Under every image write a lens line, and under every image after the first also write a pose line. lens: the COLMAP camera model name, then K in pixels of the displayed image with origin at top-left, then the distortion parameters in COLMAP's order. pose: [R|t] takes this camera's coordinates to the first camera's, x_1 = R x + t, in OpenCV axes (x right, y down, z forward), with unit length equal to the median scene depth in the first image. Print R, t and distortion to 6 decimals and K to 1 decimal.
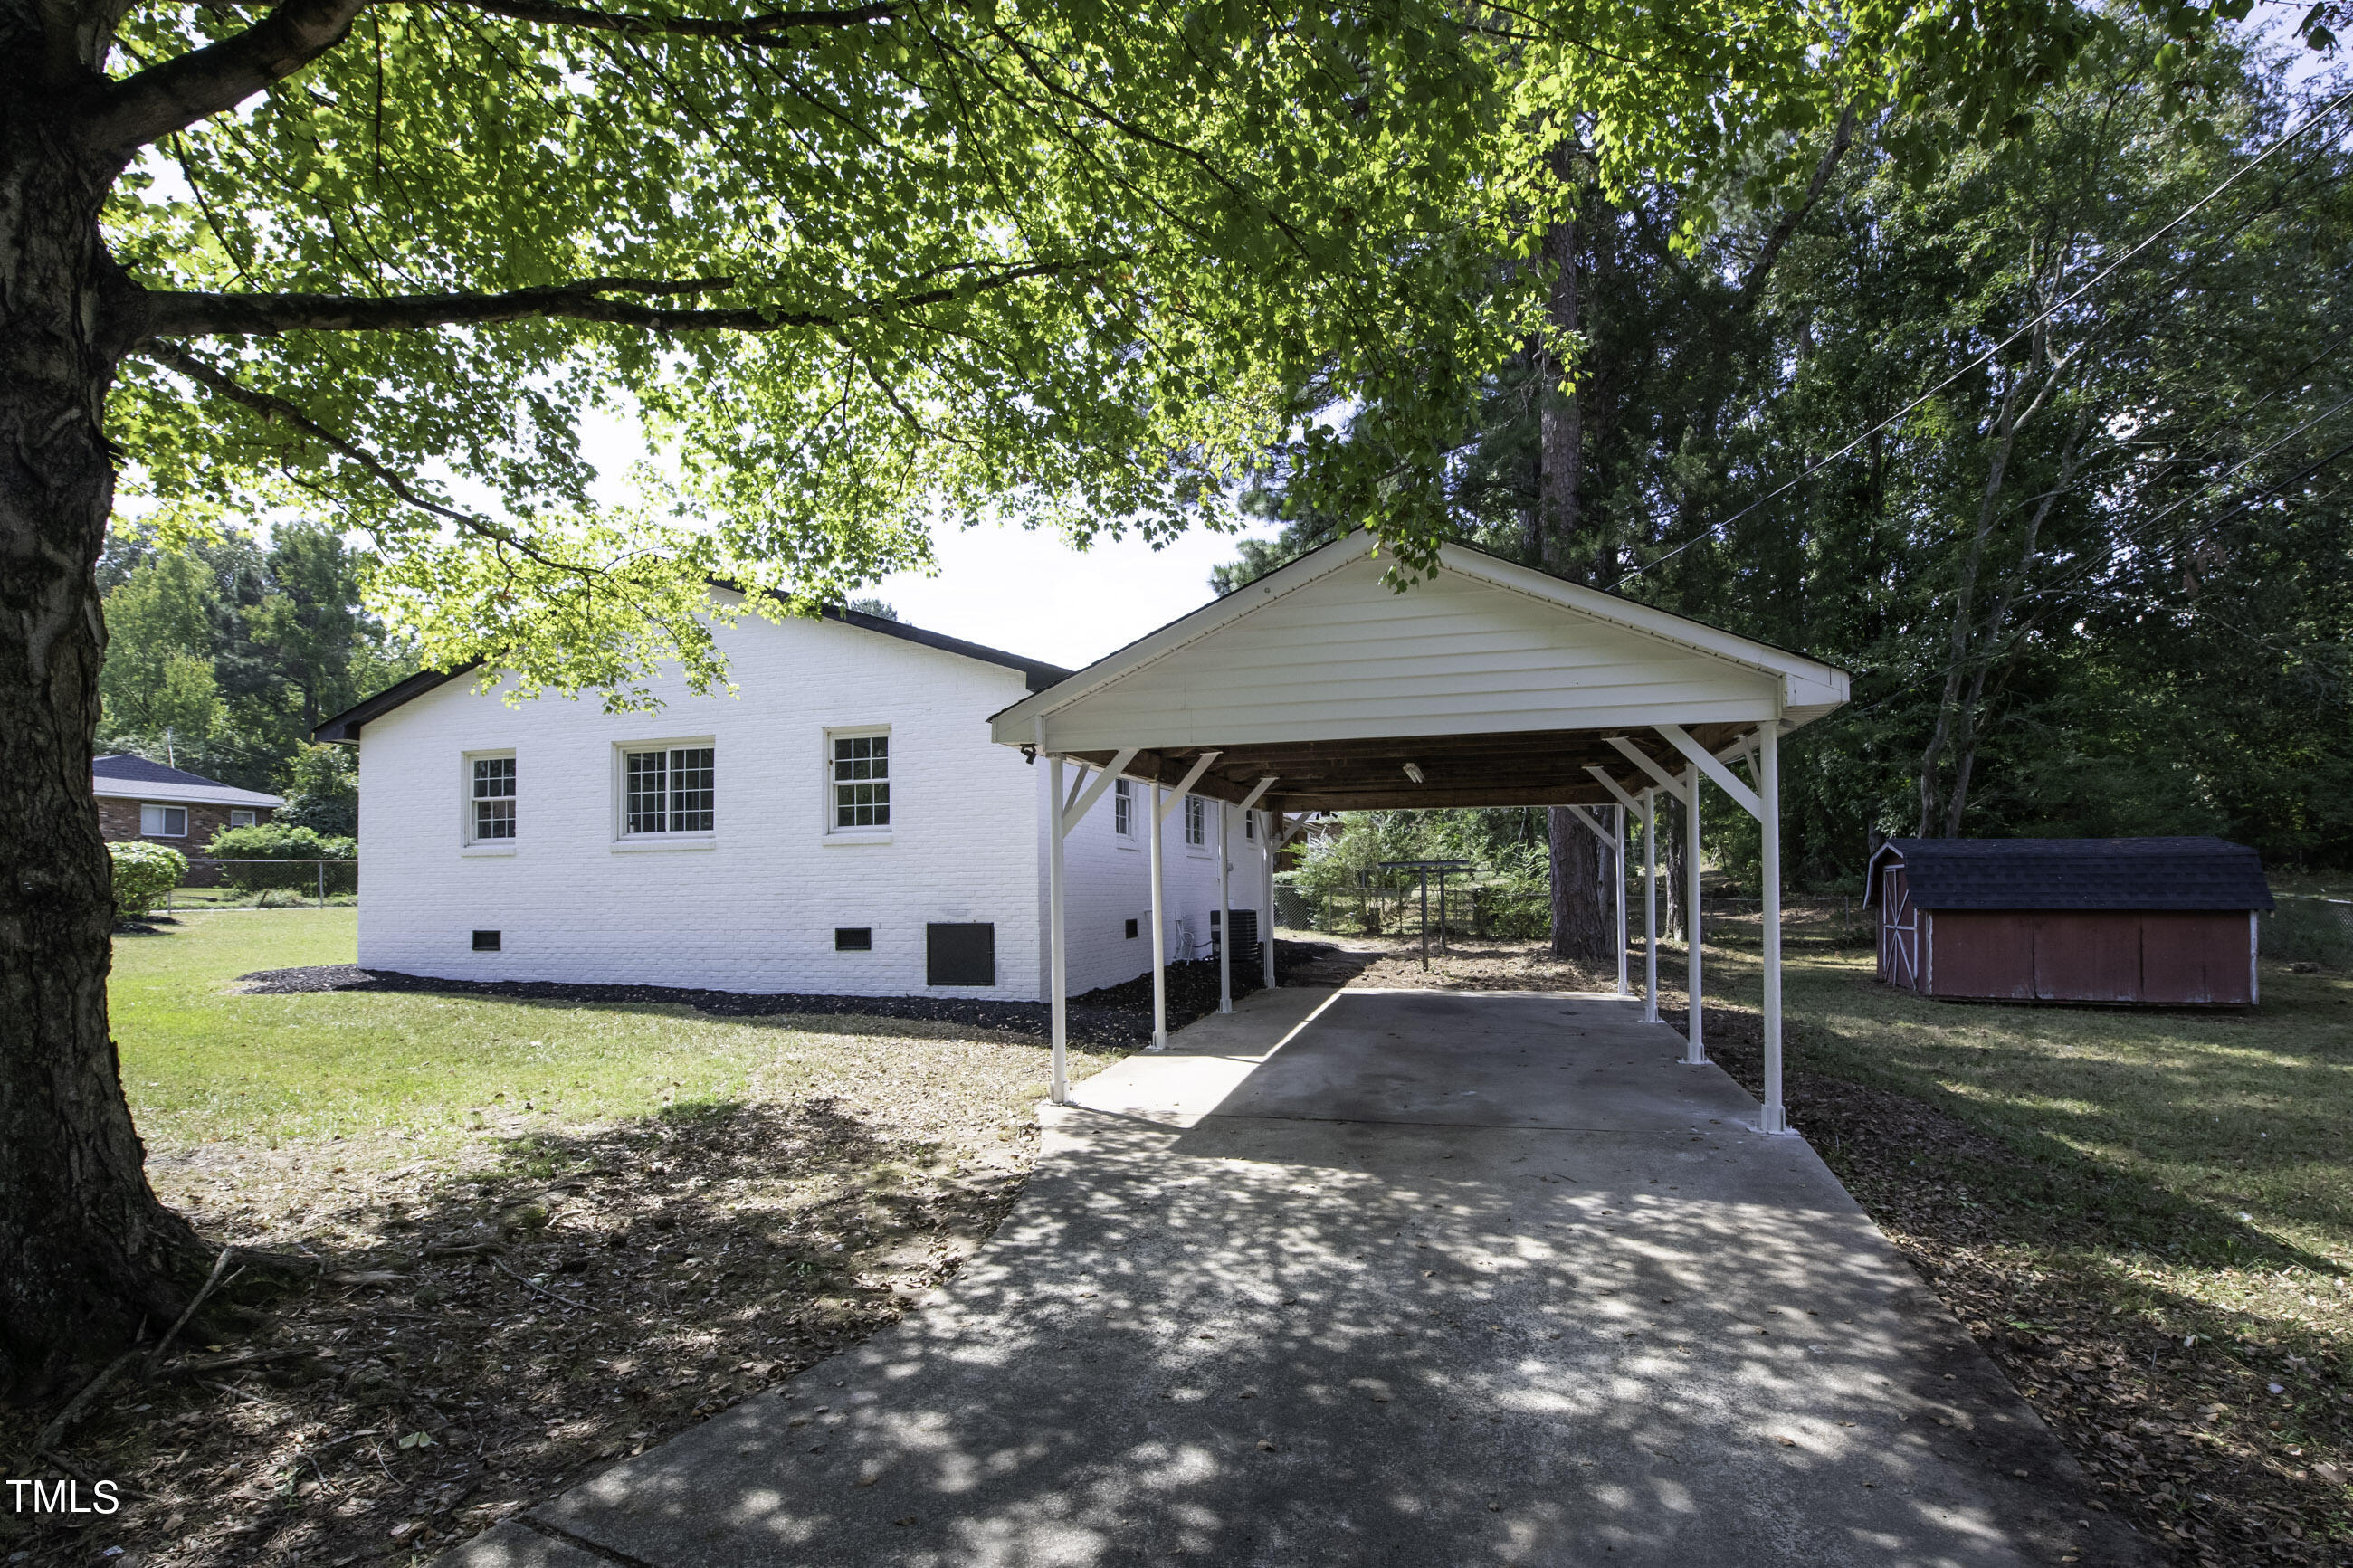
lens RADIAL K [[929.1, 0, 1147.0], [0, 929.1, 870.2], [0, 0, 1]] dist [-0.018399, -0.001139]
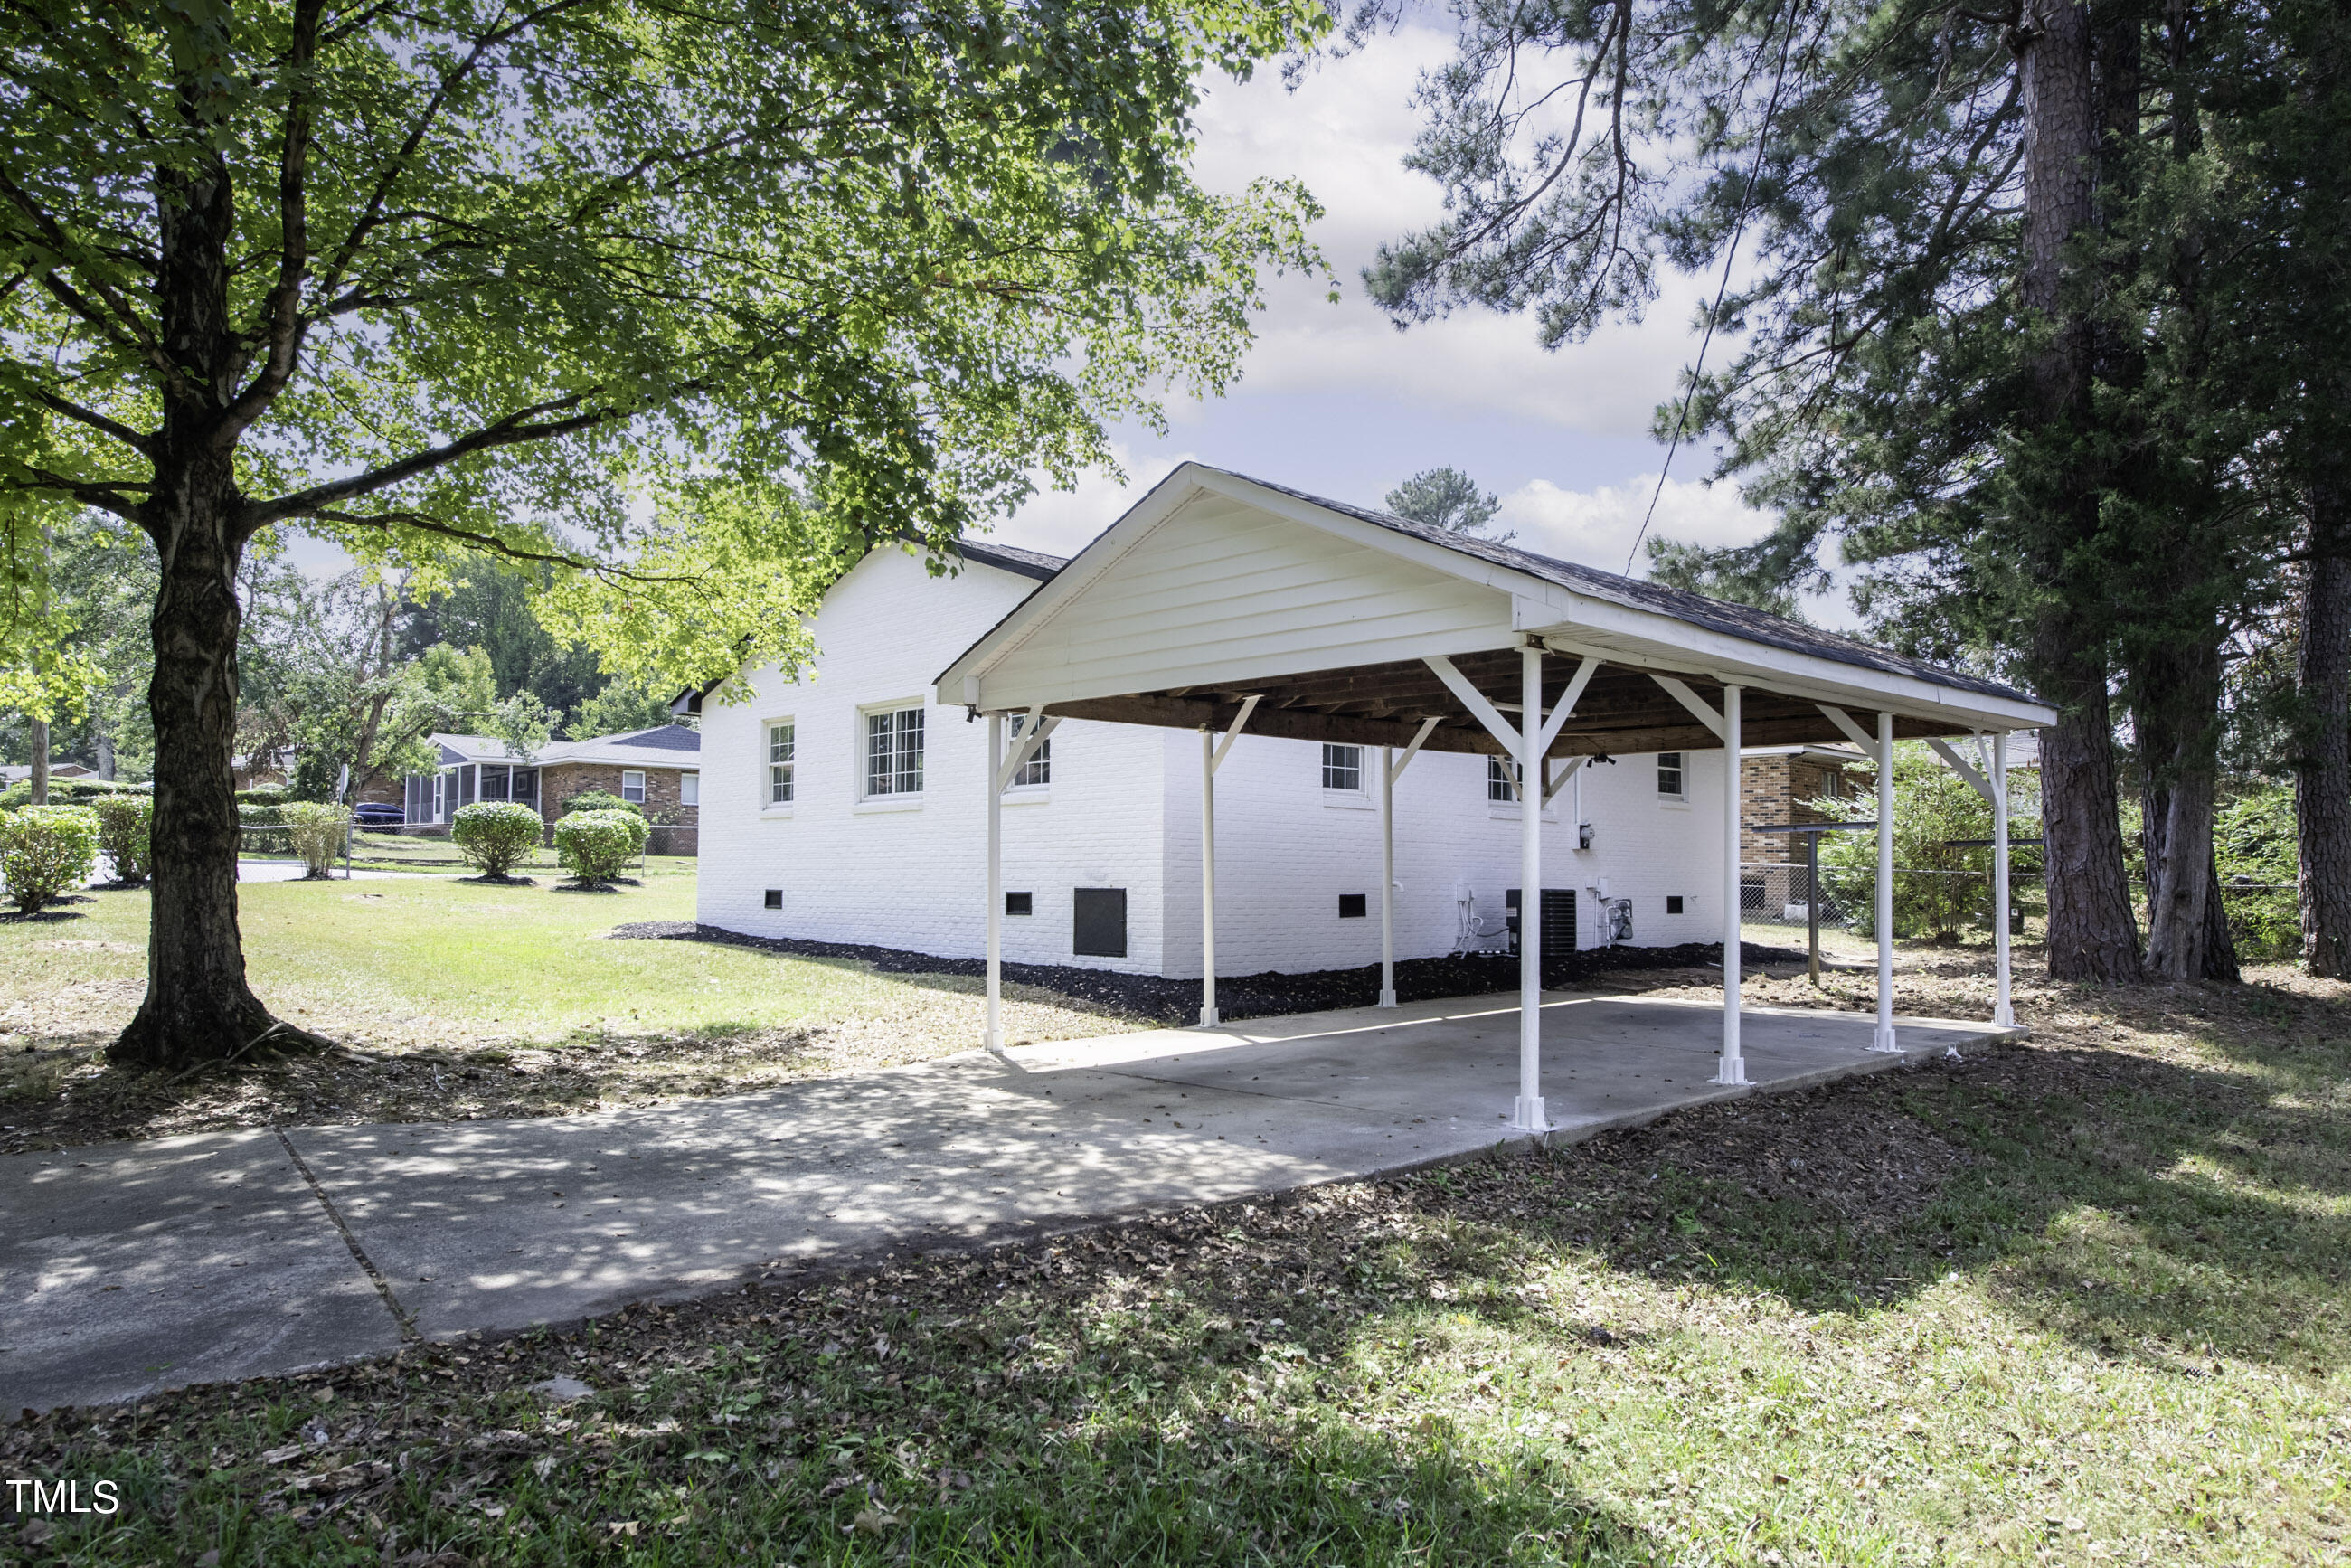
lens RADIAL K [[1425.3, 0, 1253.4], [0, 1425.3, 832.7], [0, 0, 1]] dist [0.002517, -0.002738]
pose [[0.870955, 0.002084, -0.491359, 0.620326], [-0.008176, 0.999914, -0.010252, 0.014490], [0.491295, 0.012946, 0.870897, -0.160487]]
